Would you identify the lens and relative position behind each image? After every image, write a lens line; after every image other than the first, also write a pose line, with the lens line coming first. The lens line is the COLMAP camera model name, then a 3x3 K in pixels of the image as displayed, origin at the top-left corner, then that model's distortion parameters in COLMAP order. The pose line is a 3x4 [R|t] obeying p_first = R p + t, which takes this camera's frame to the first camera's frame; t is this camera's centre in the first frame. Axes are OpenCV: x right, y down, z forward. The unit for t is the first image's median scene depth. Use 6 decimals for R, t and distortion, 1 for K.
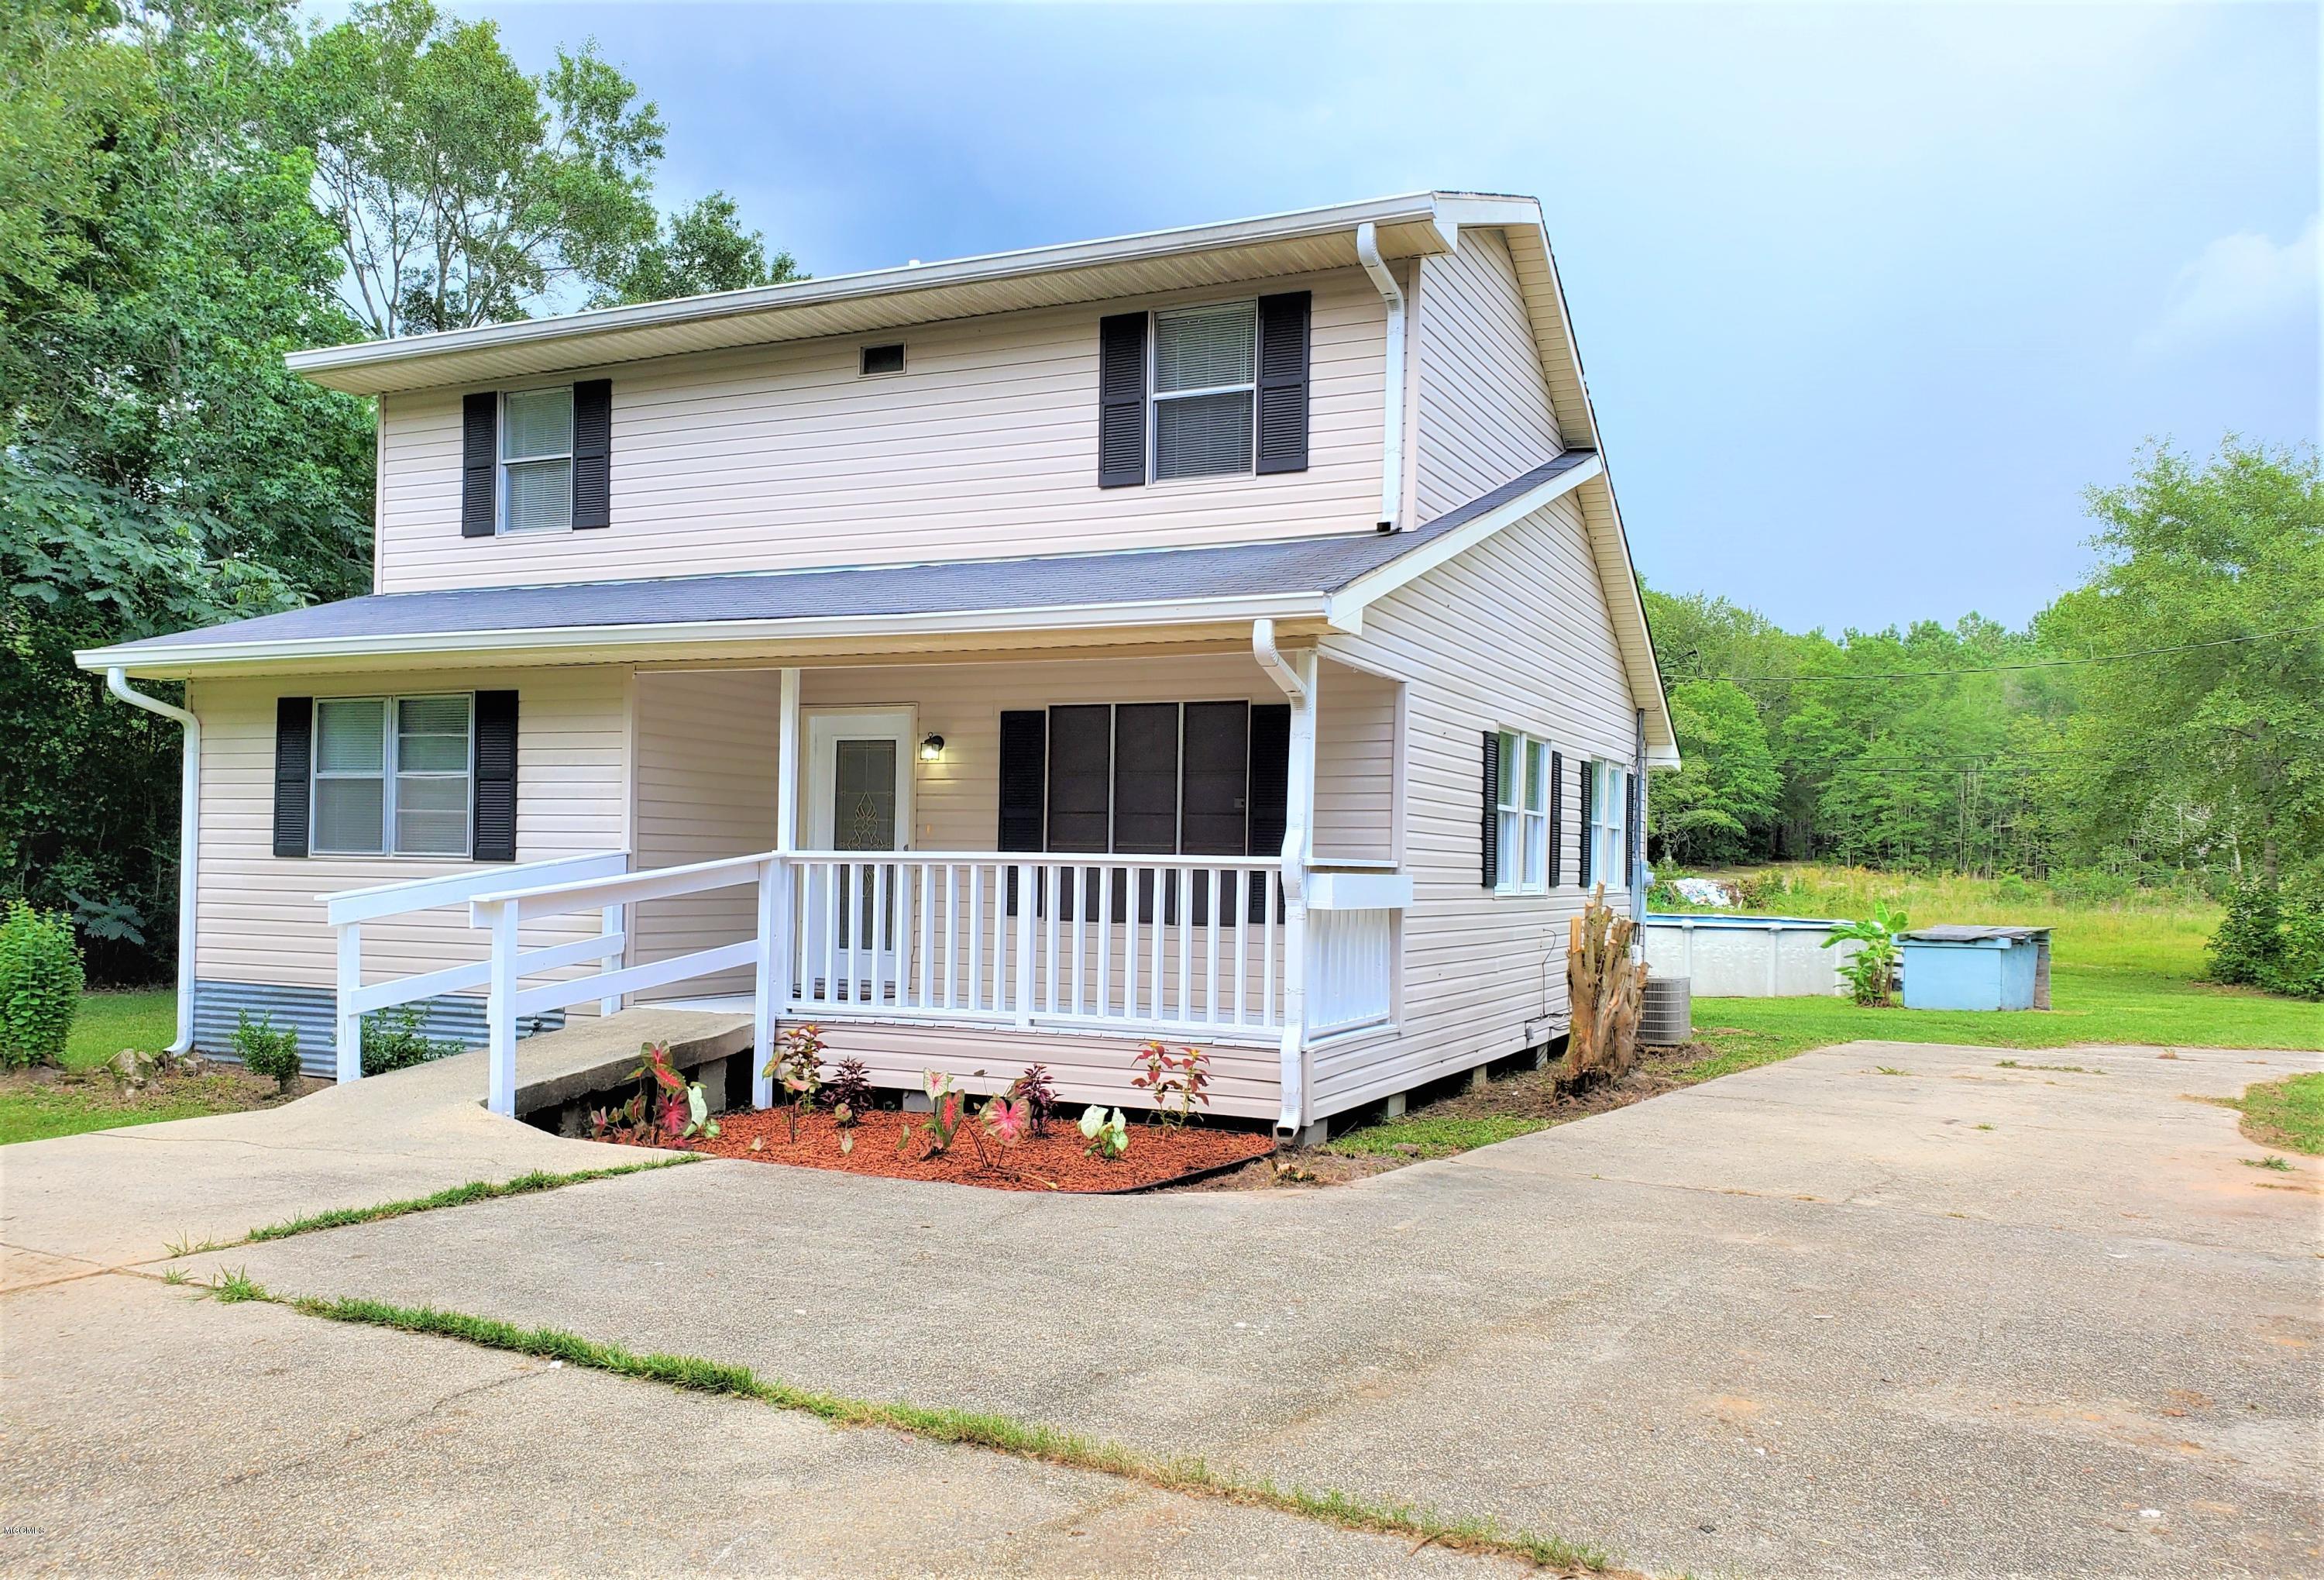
lens RADIAL K [[1794.5, 0, 1157.2], [0, 1794.5, 881.1], [0, 0, 1]] dist [0.007920, 0.002568]
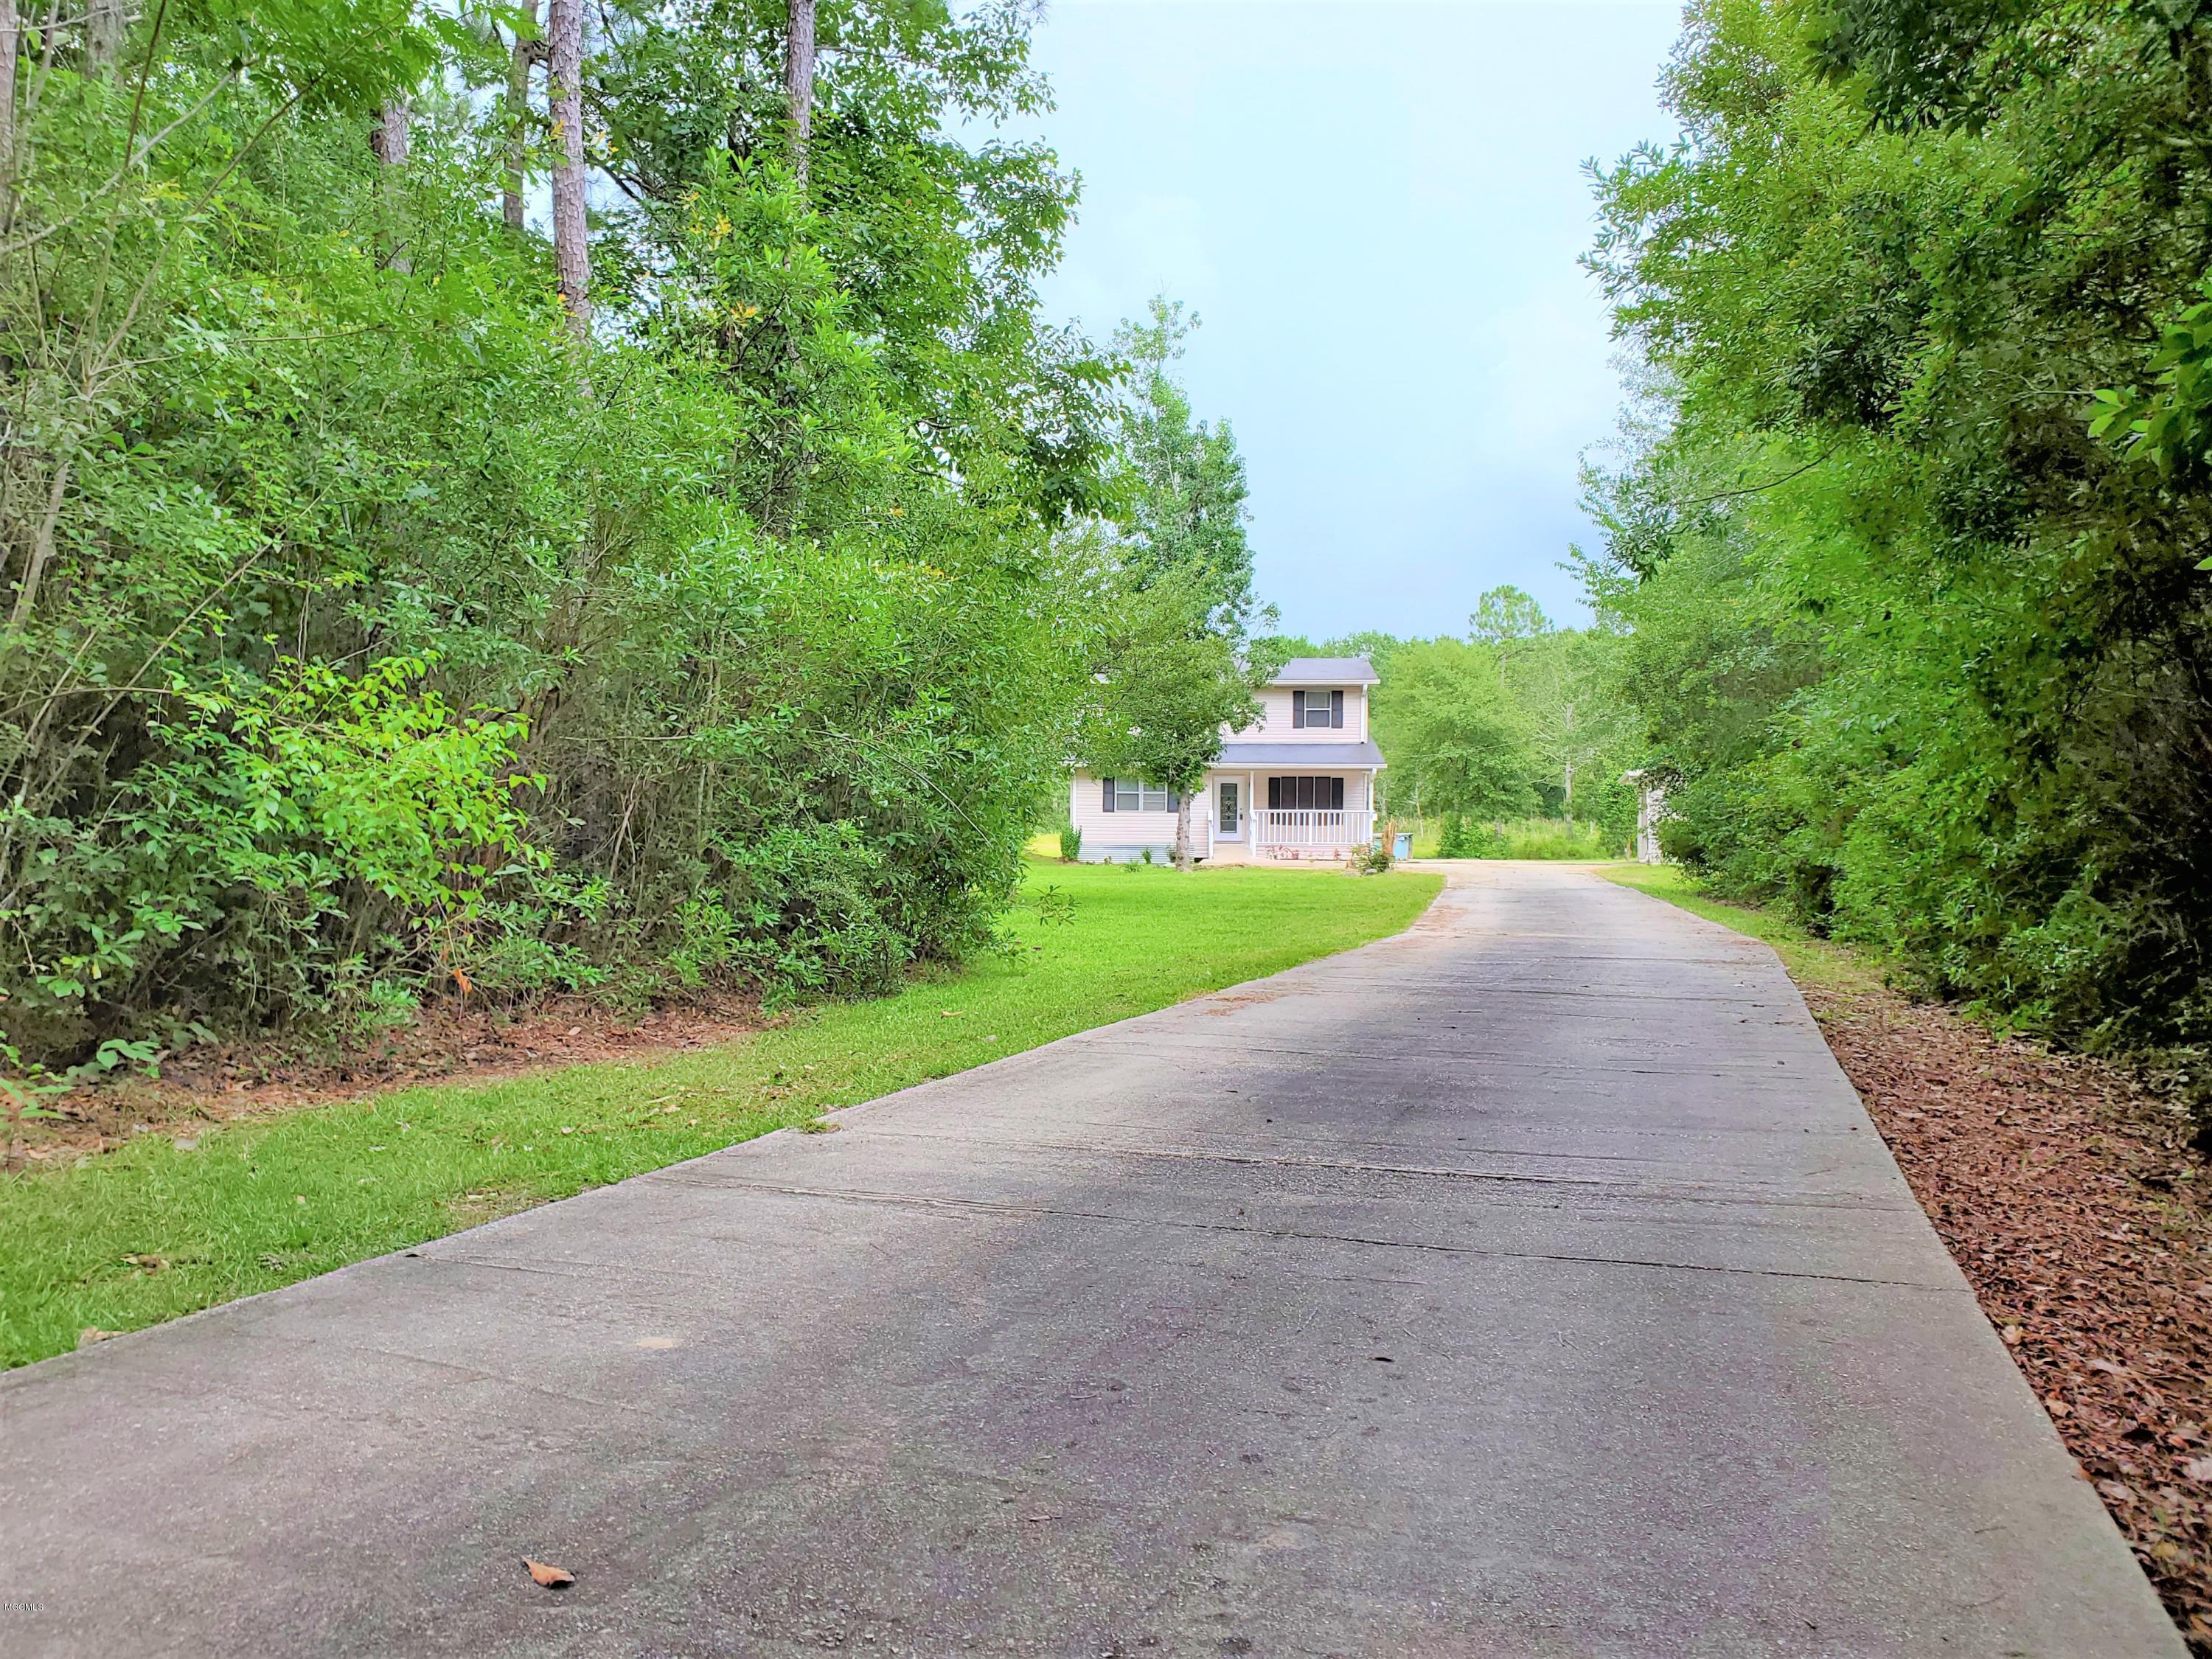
lens RADIAL K [[1708.9, 0, 1106.0], [0, 1708.9, 829.5], [0, 0, 1]] dist [0.026180, -0.002742]
pose [[0.917293, -0.012534, 0.398015, -2.147716], [0.012158, 0.999920, 0.003470, 0.013102], [-0.398027, 0.001656, 0.917372, -2.703036]]
